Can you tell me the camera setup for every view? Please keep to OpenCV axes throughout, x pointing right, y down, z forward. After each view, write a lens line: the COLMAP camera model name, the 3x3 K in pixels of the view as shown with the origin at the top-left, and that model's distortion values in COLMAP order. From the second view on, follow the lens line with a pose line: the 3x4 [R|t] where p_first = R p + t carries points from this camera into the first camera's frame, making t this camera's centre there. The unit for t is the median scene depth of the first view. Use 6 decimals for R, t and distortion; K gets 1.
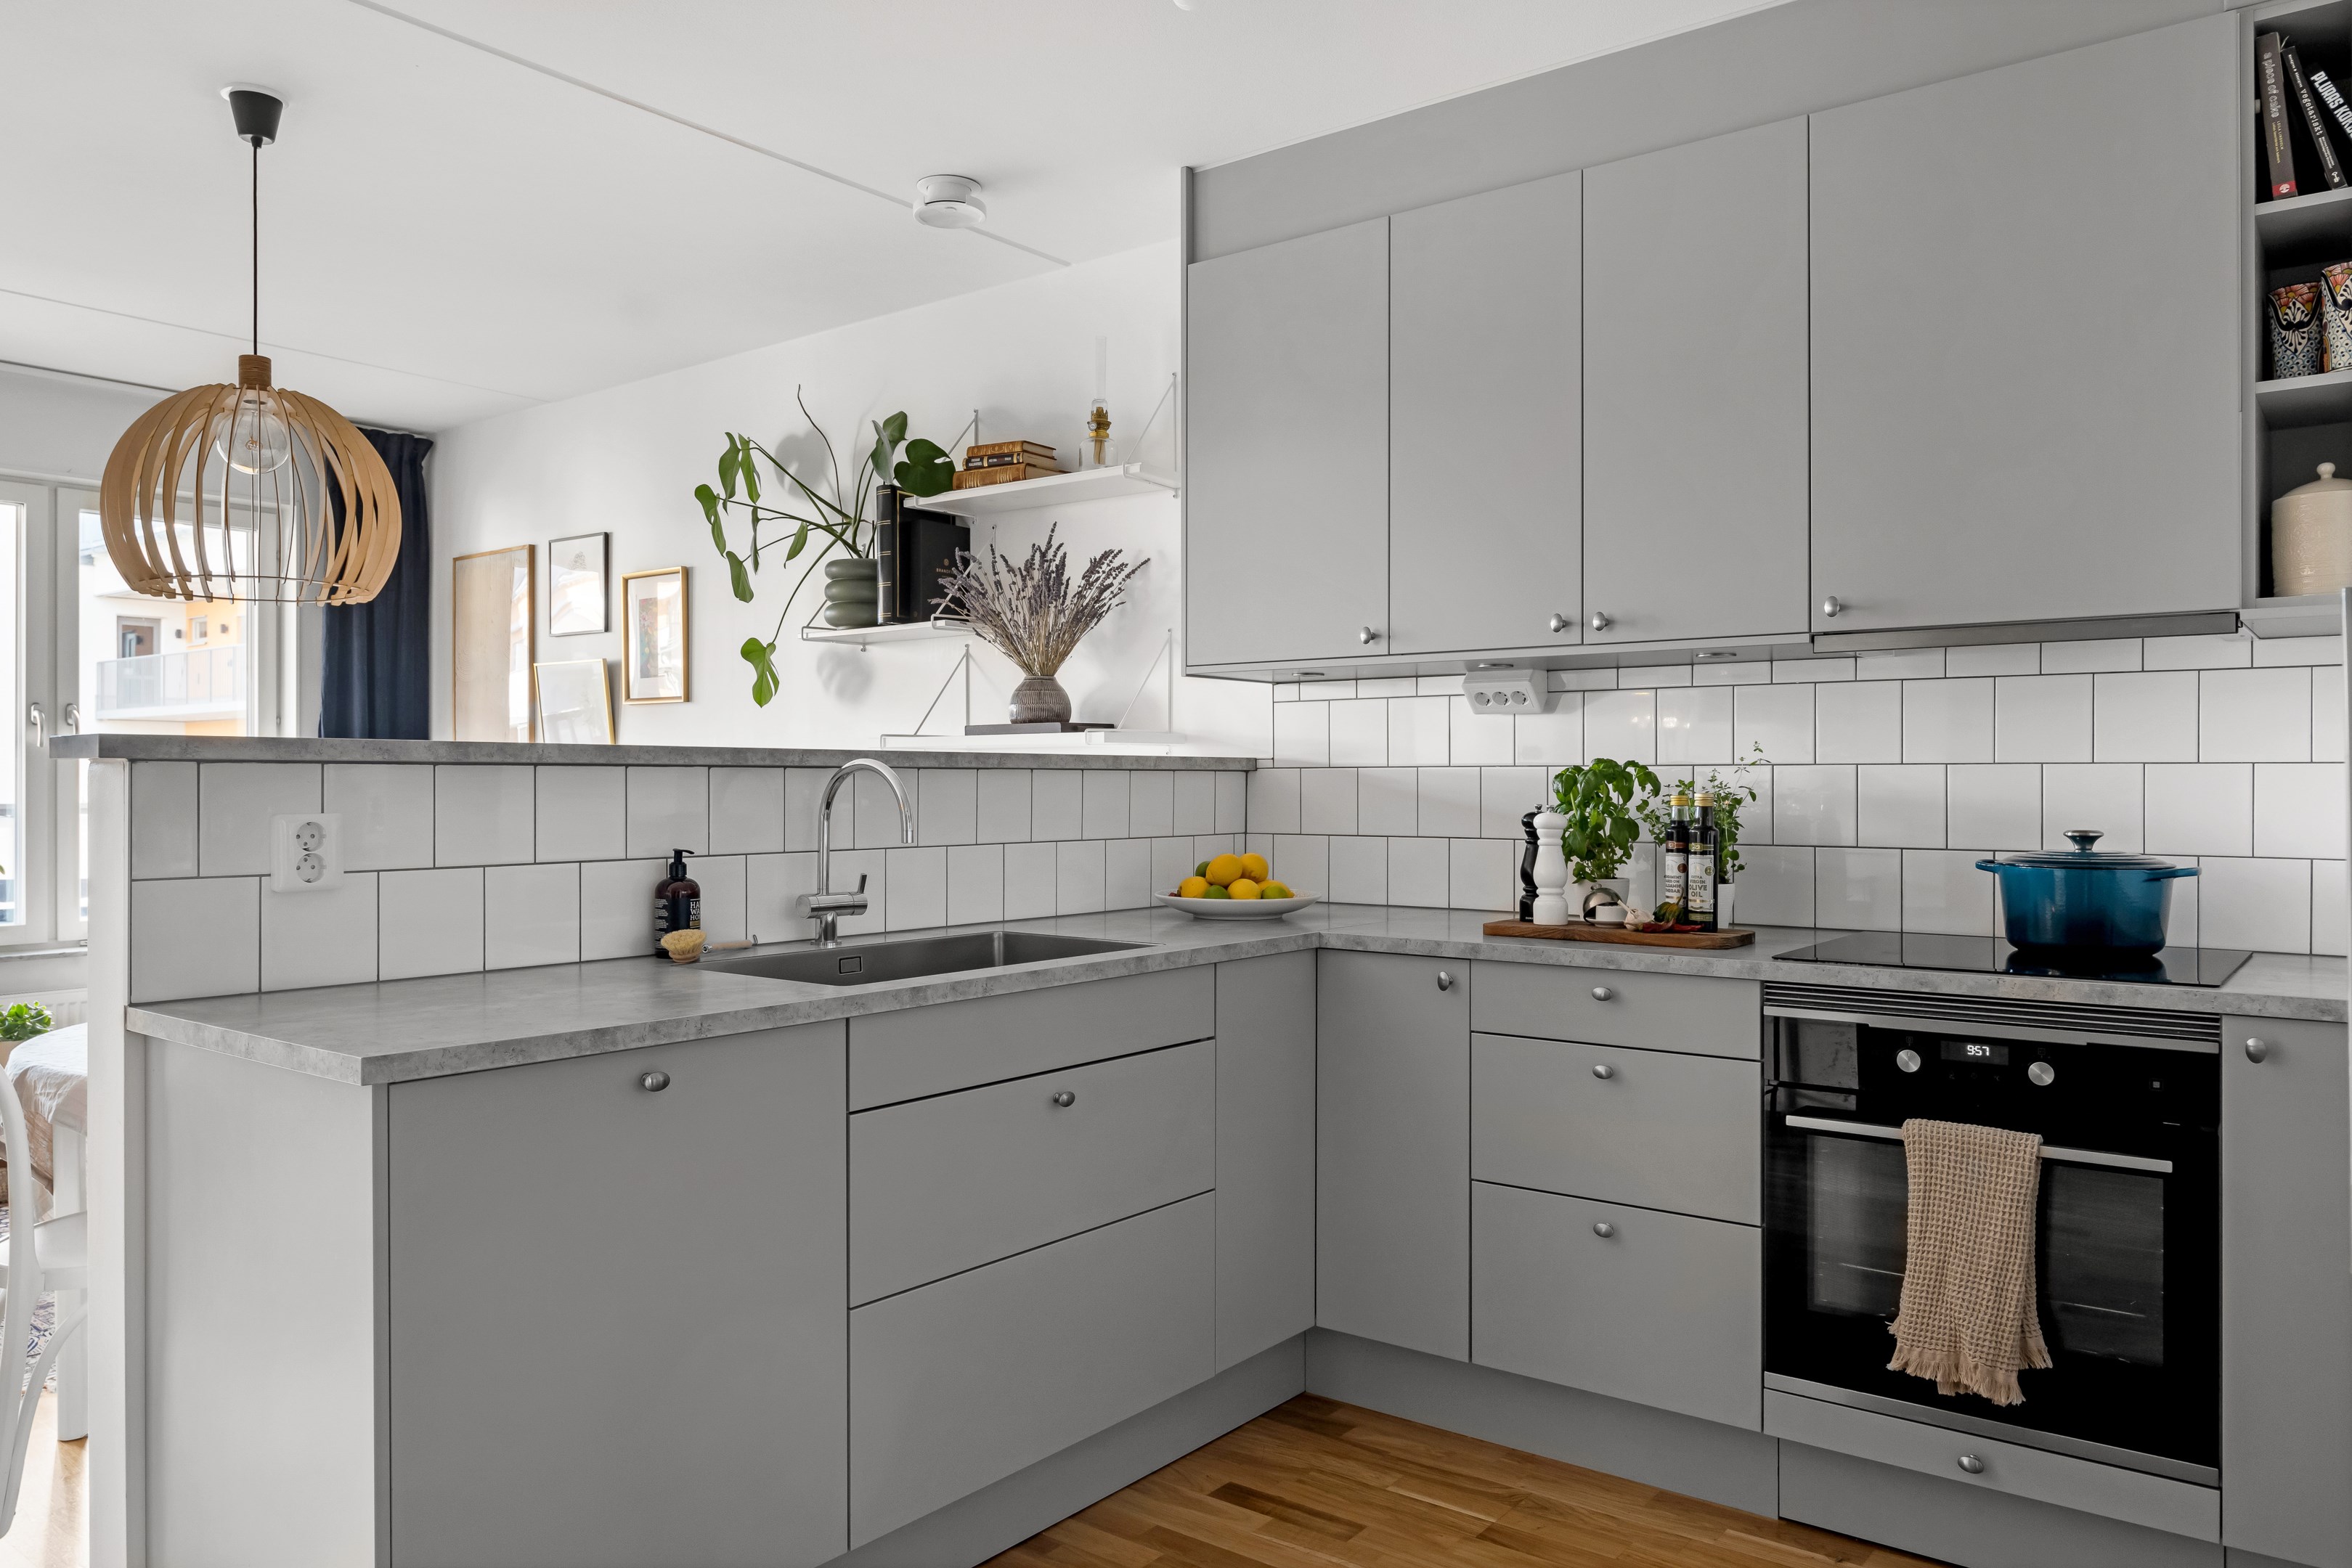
lens RADIAL K [[1615.4, 0, 1176.0], [0, 1615.4, 784.0], [0, 0, 1]] dist [-0.013434, 0.009353]
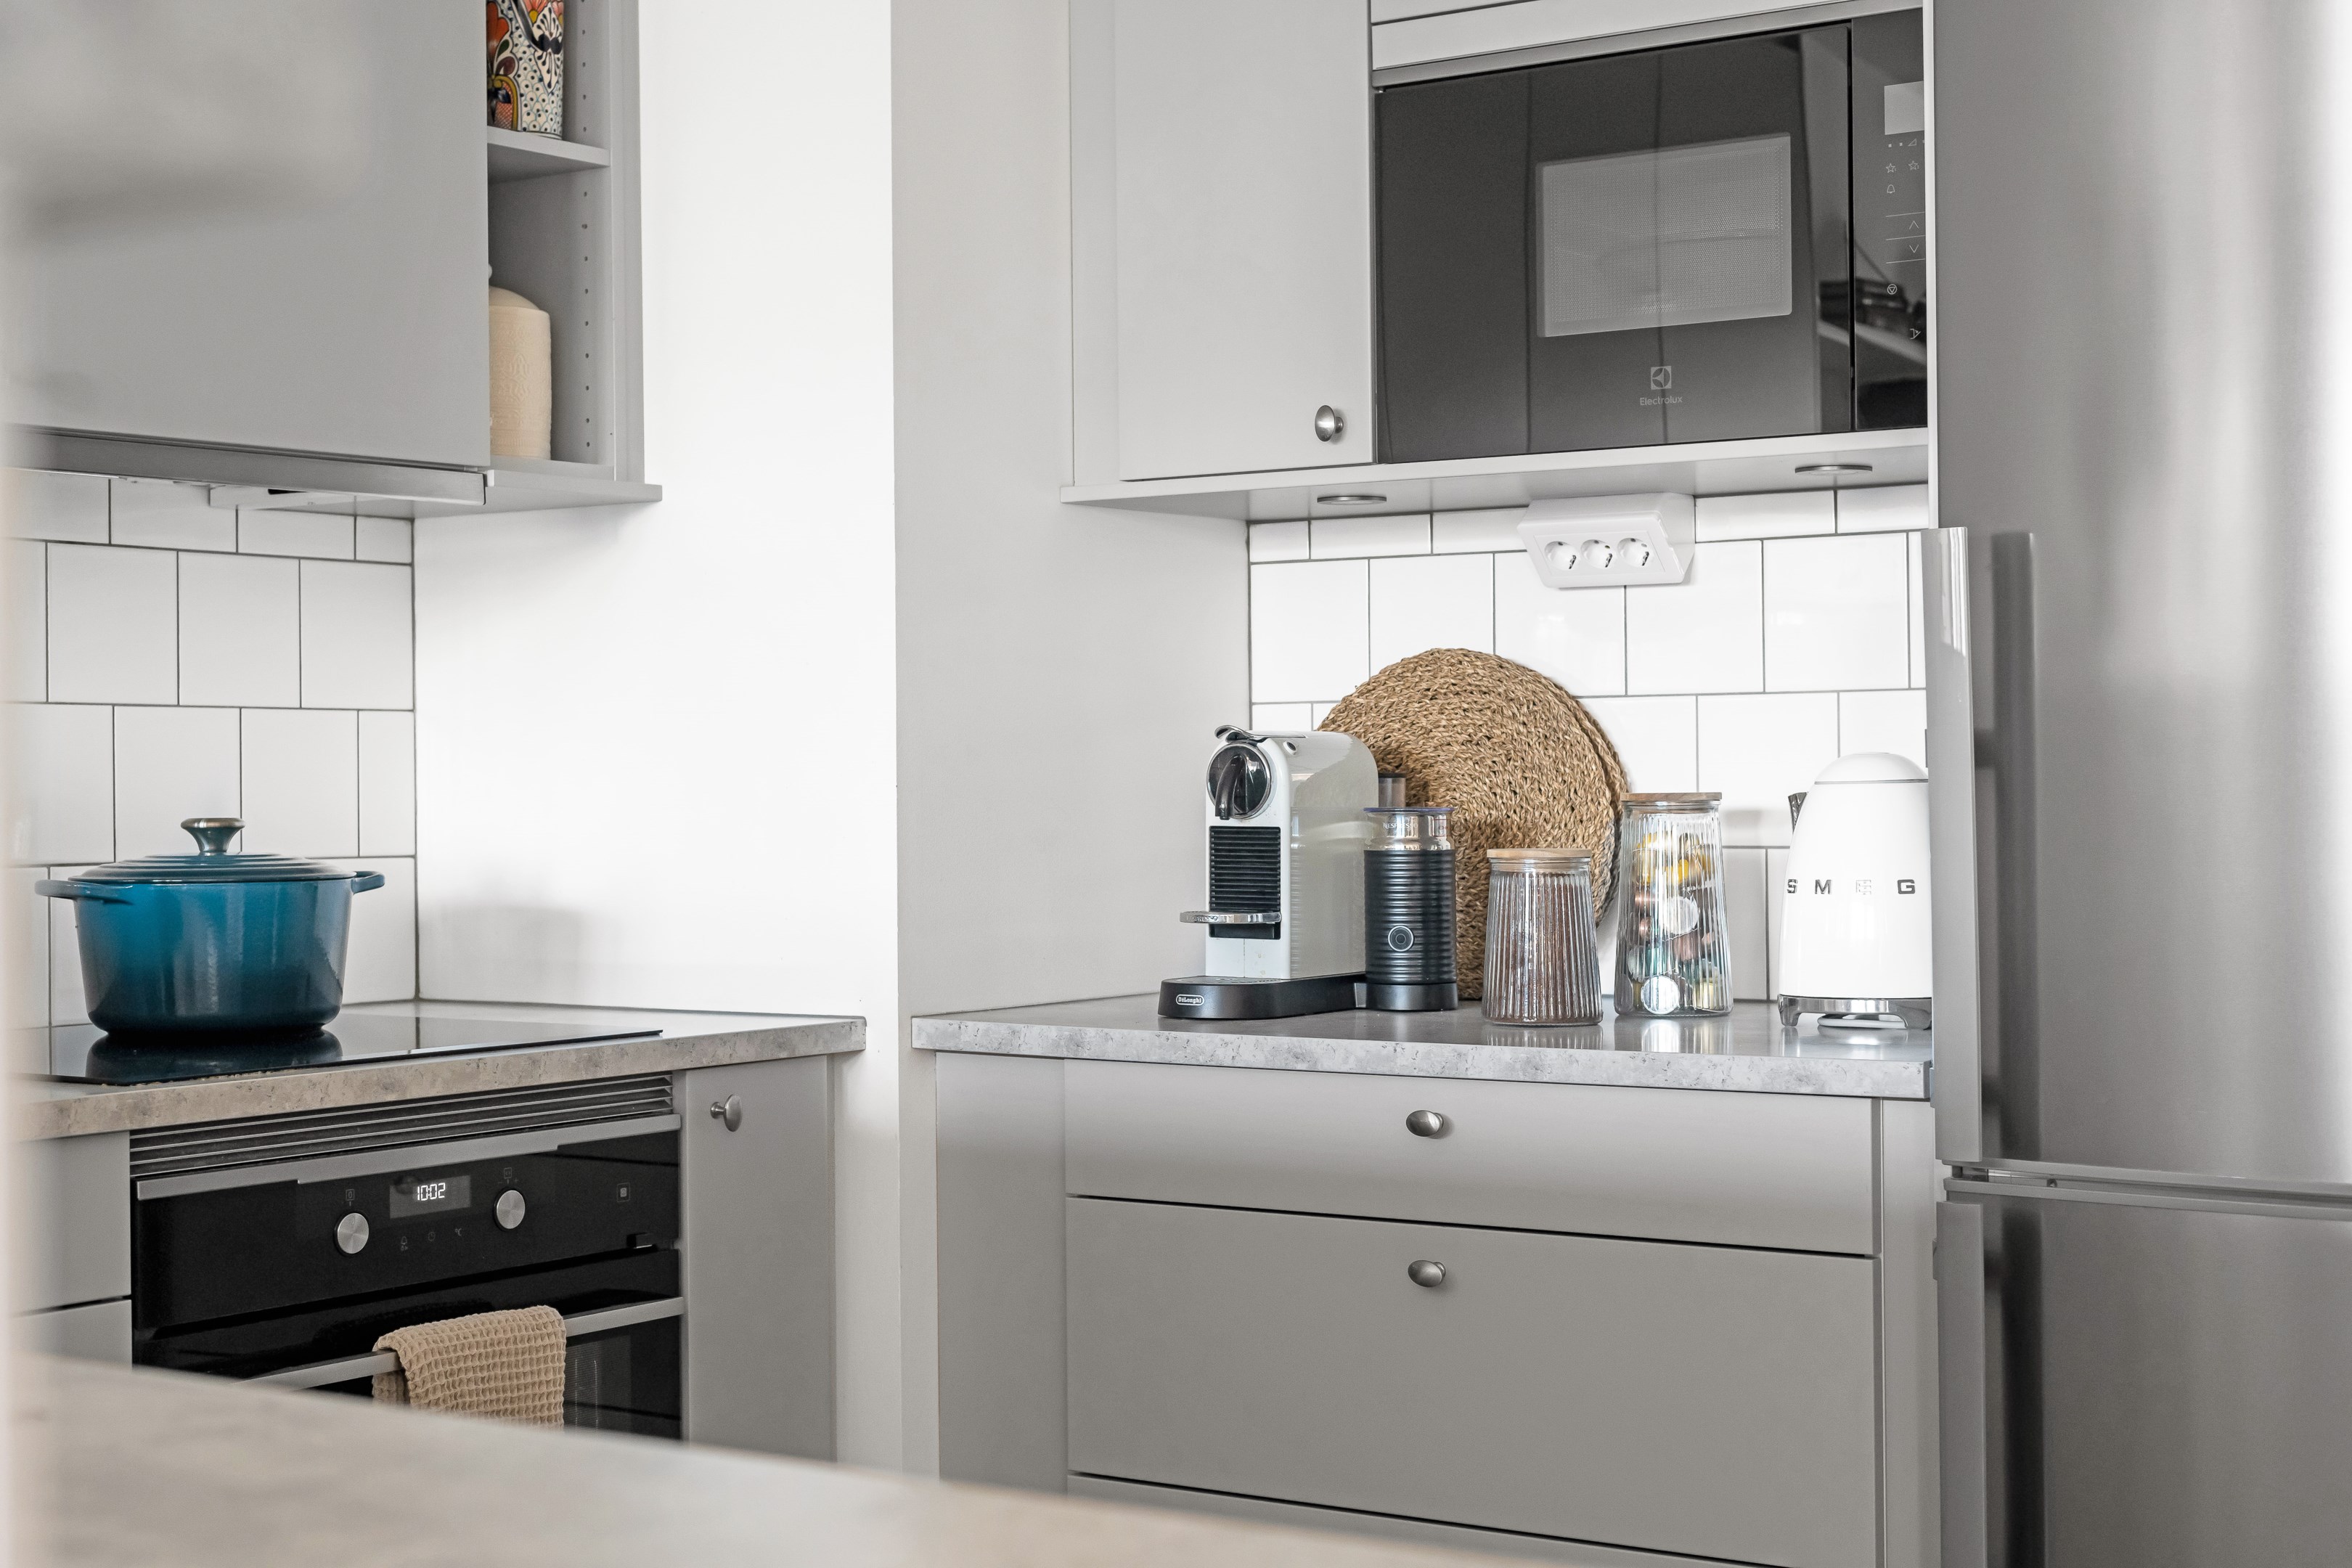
lens RADIAL K [[3467.0, 0, 1176.0], [0, 3467.0, 784.0], [0, 0, 1]] dist [0.002934, -0.002177]
pose [[-0.049489, -0.001794, 0.998773, -1.125230], [0.010066, 0.999947, 0.002295, 0.027795], [-0.998724, 0.010167, -0.049468, 1.172081]]
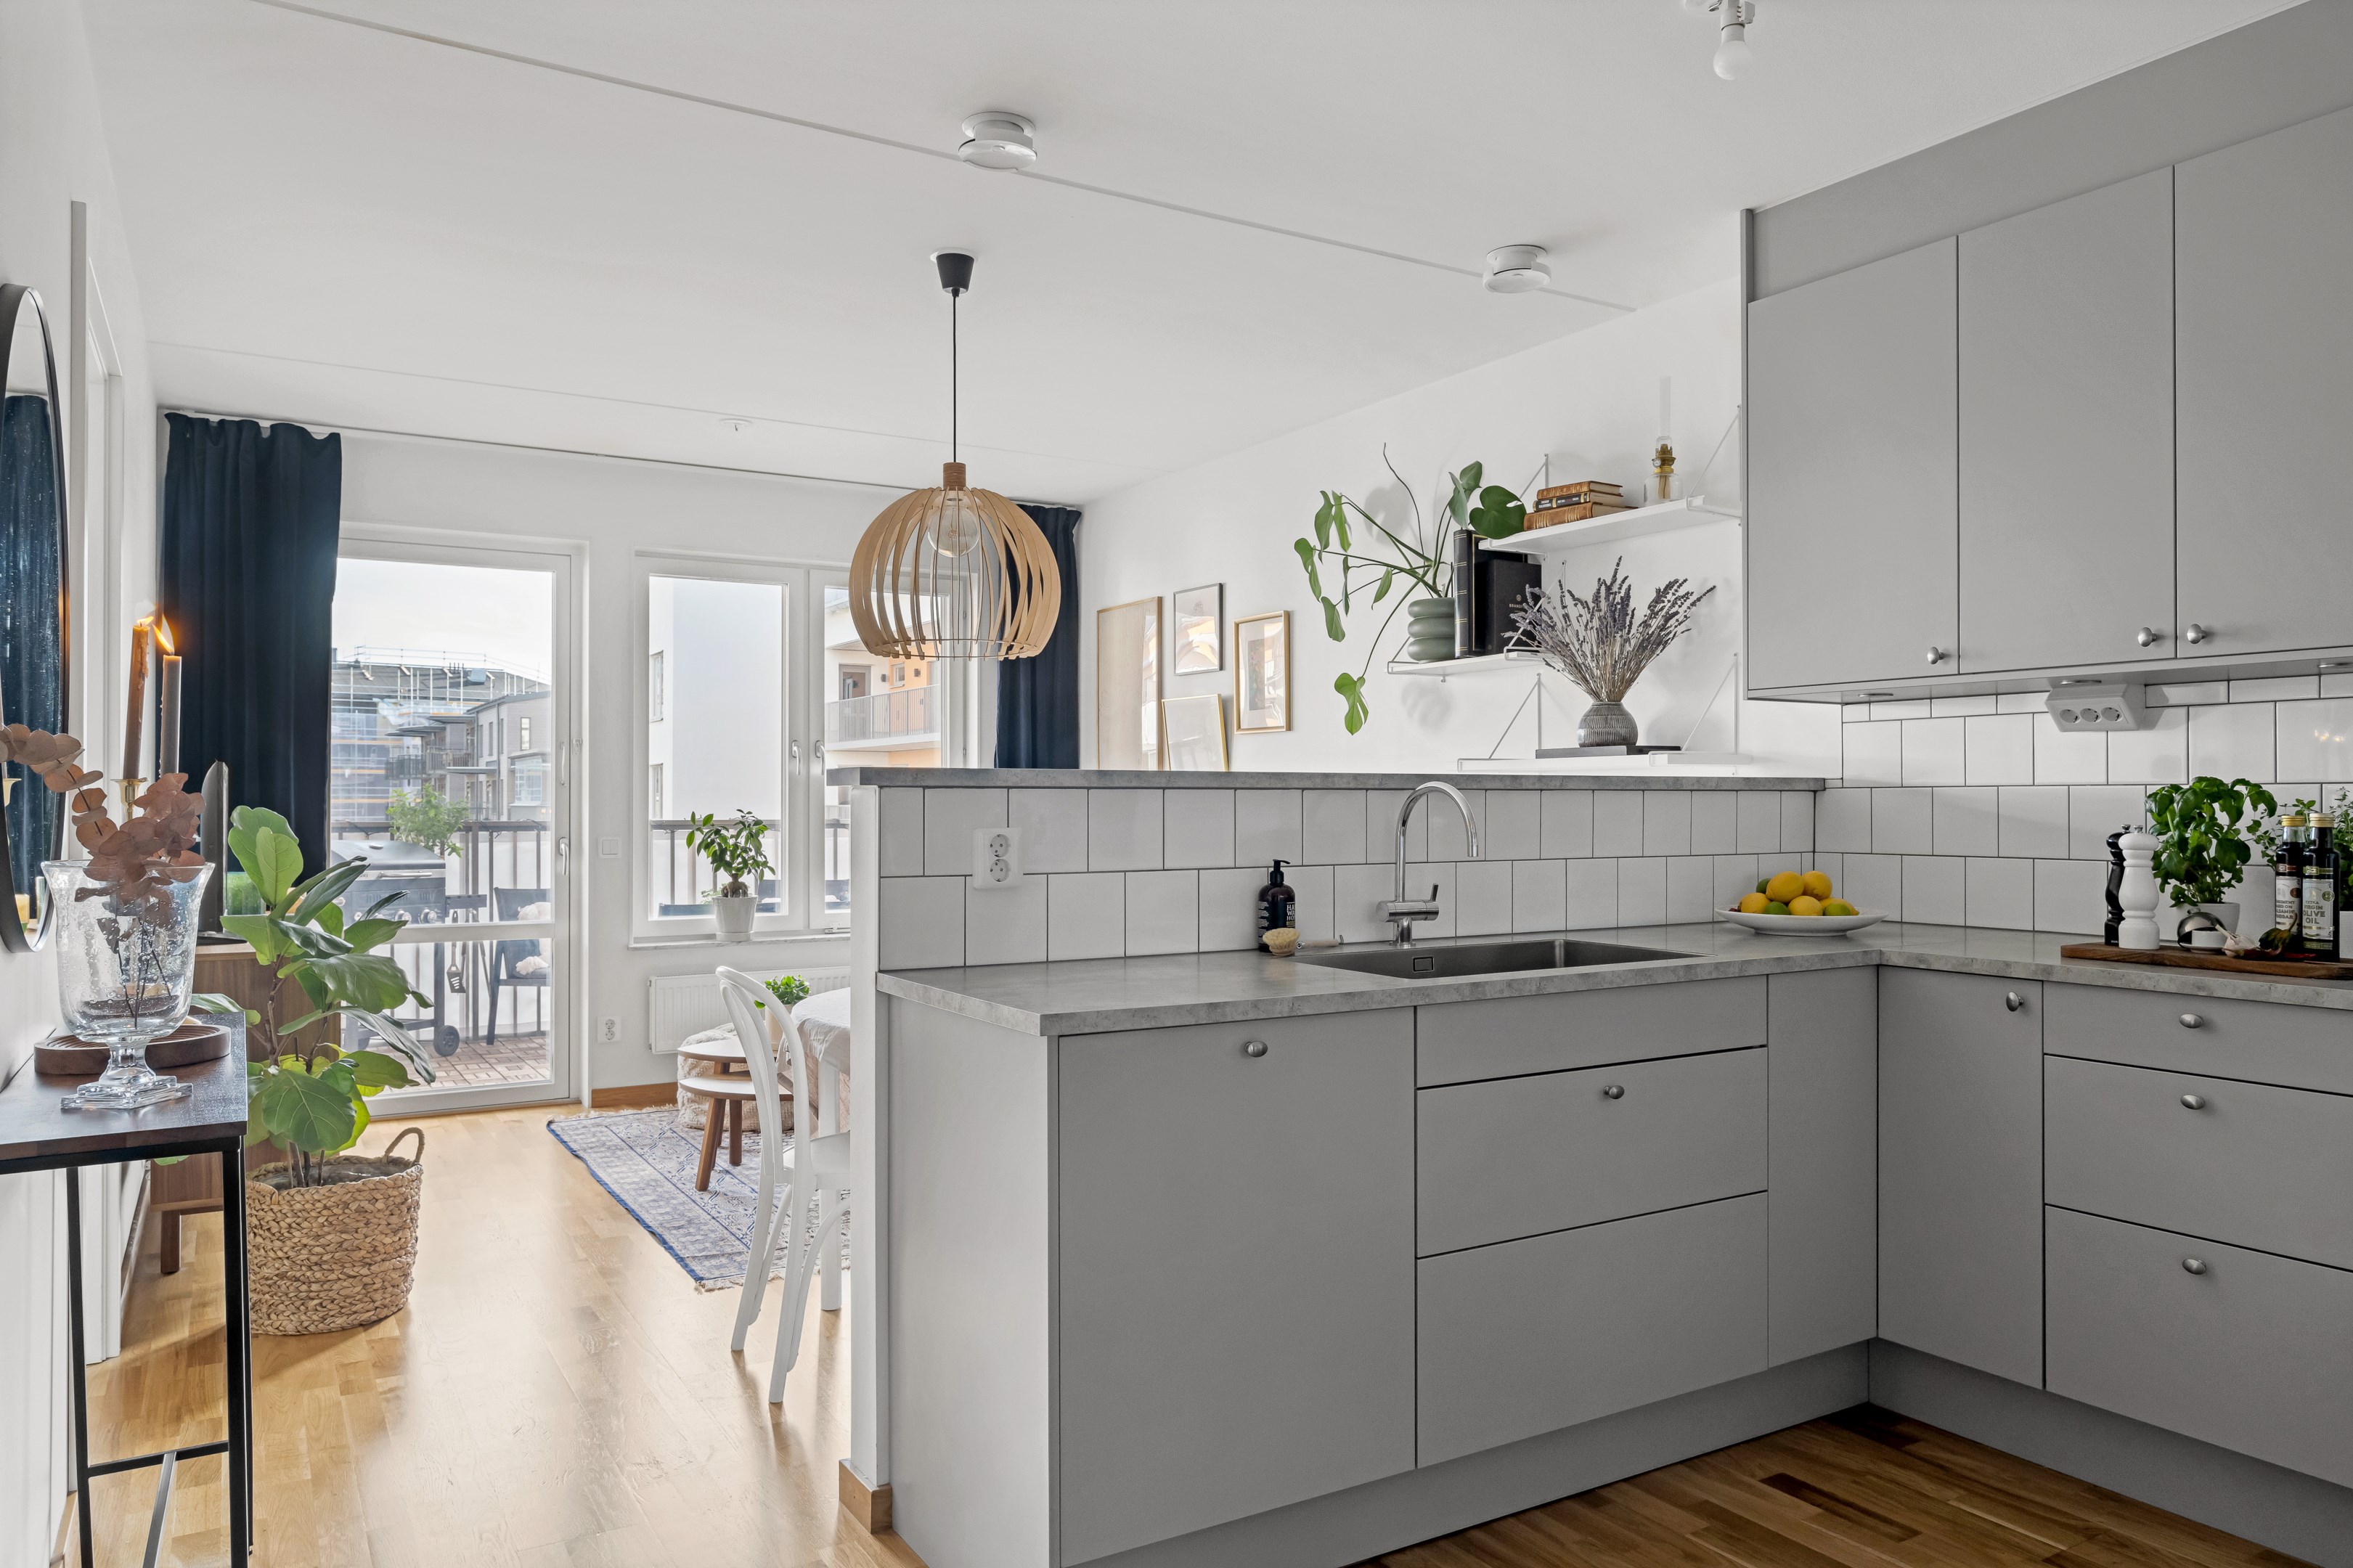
lens RADIAL K [[1568.4, 0, 1176.5], [0, 1568.4, 784.0], [0, 0, 1]] dist [-0.004524, -0.000918]
pose [[0.932612, -0.005294, -0.360841, 0.028862], [0.000829, 0.999921, -0.012527, -0.000407], [0.360879, 0.011383, 0.932543, -0.074699]]
